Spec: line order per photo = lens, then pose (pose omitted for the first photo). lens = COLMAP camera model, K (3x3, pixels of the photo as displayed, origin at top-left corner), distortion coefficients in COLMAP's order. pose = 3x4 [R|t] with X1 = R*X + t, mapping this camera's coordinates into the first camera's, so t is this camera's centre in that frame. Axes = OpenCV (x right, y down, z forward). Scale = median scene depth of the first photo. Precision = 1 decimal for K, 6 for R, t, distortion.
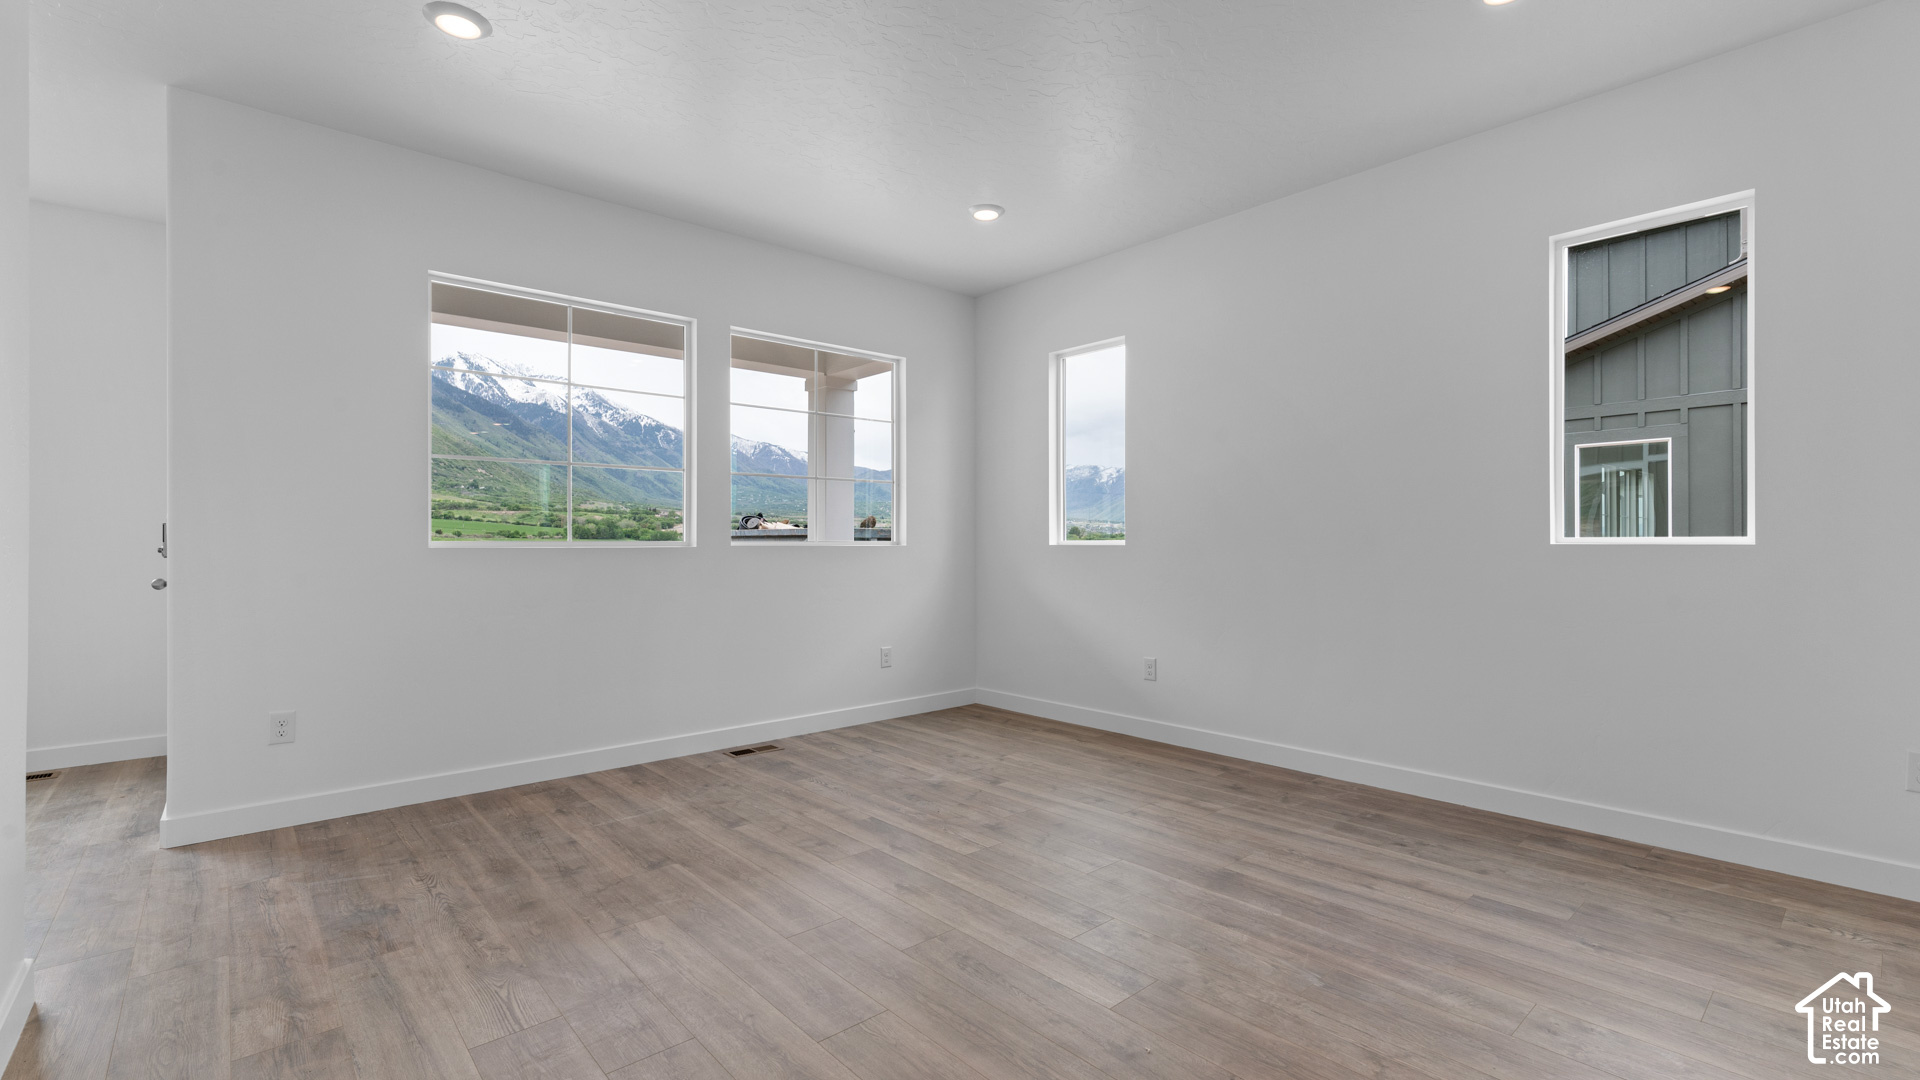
lens RADIAL K [[834.2, 0, 971.8], [0, 834.2, 527.9], [0, 0, 1]] dist [-0.004033, -0.000713]
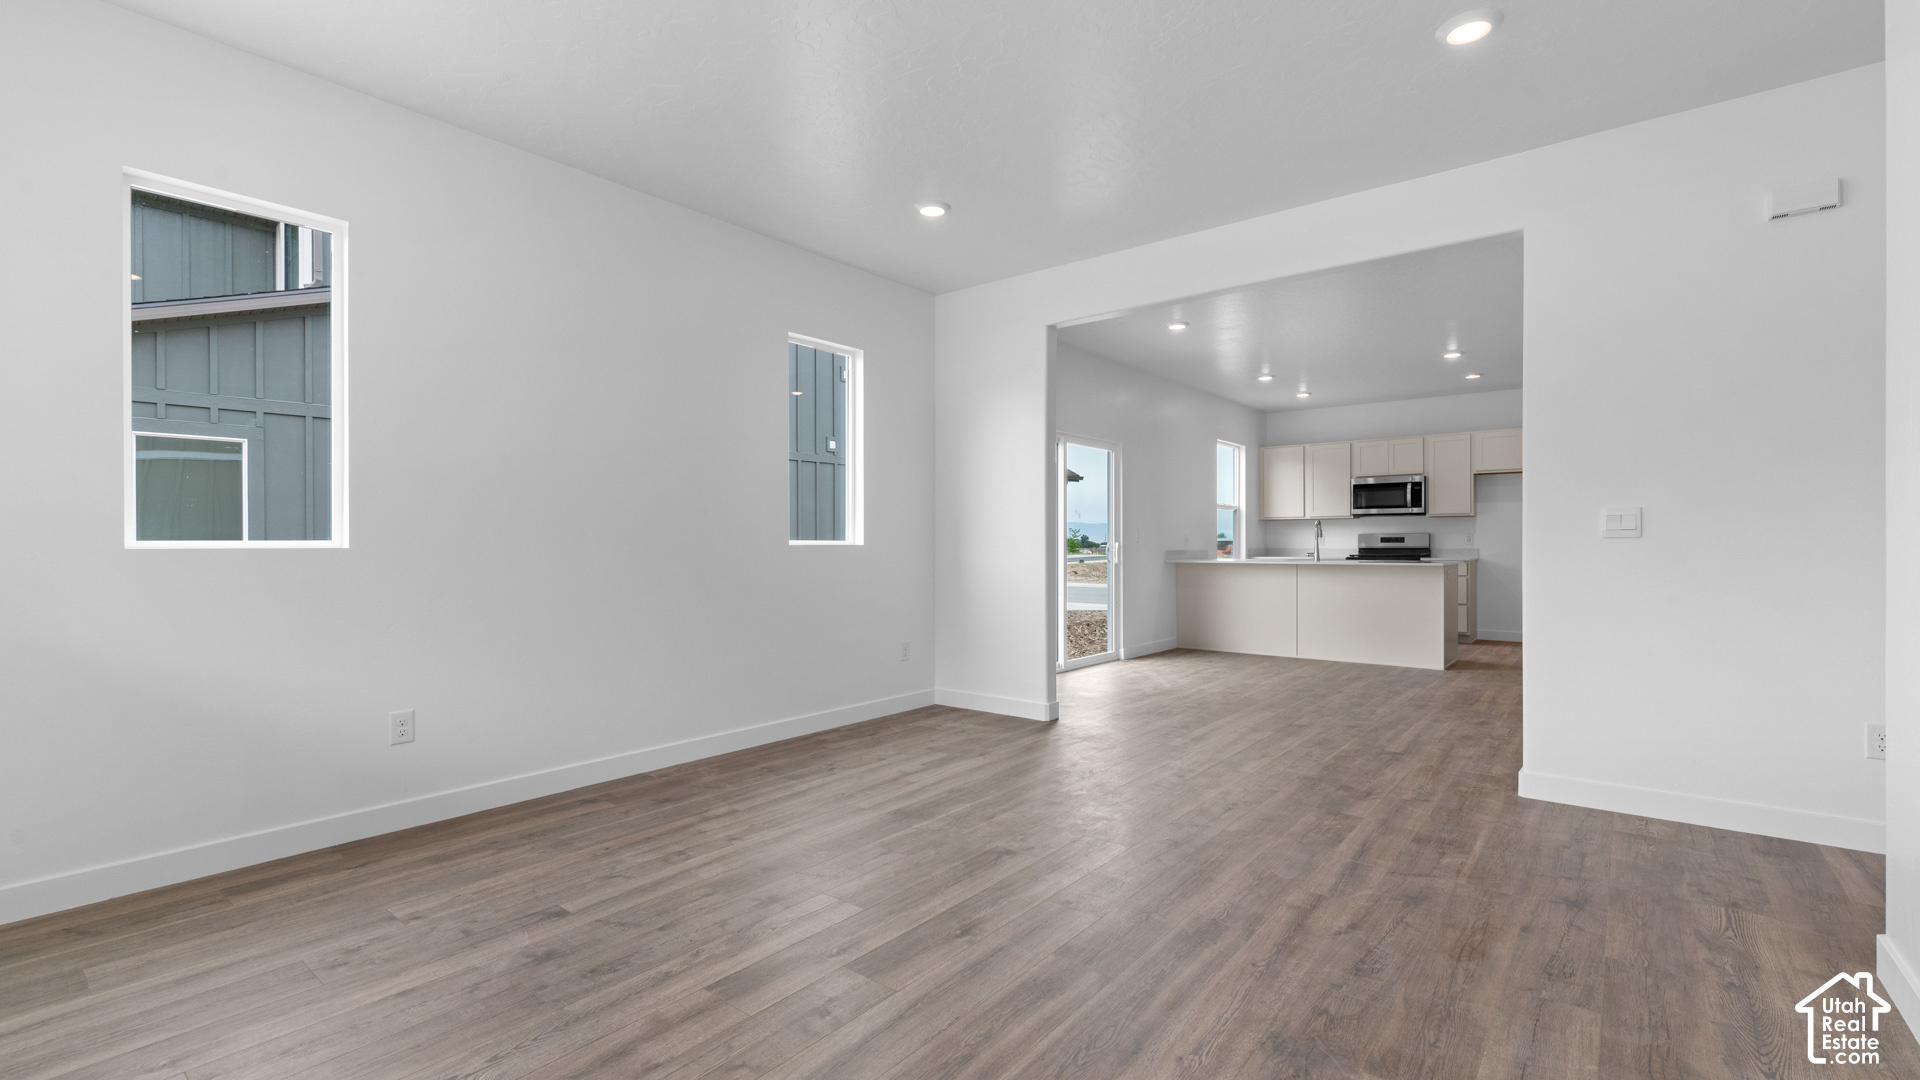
lens RADIAL K [[834.2, 0, 966.1], [0, 834.2, 557.4], [0, 0, 1]] dist [-0.004033, -0.000713]
pose [[-0.165311, -0.015826, 0.986115, -0.669075], [-0.012707, 0.999822, 0.013916, 0.016200], [-0.986160, -0.010230, -0.165483, 0.813342]]
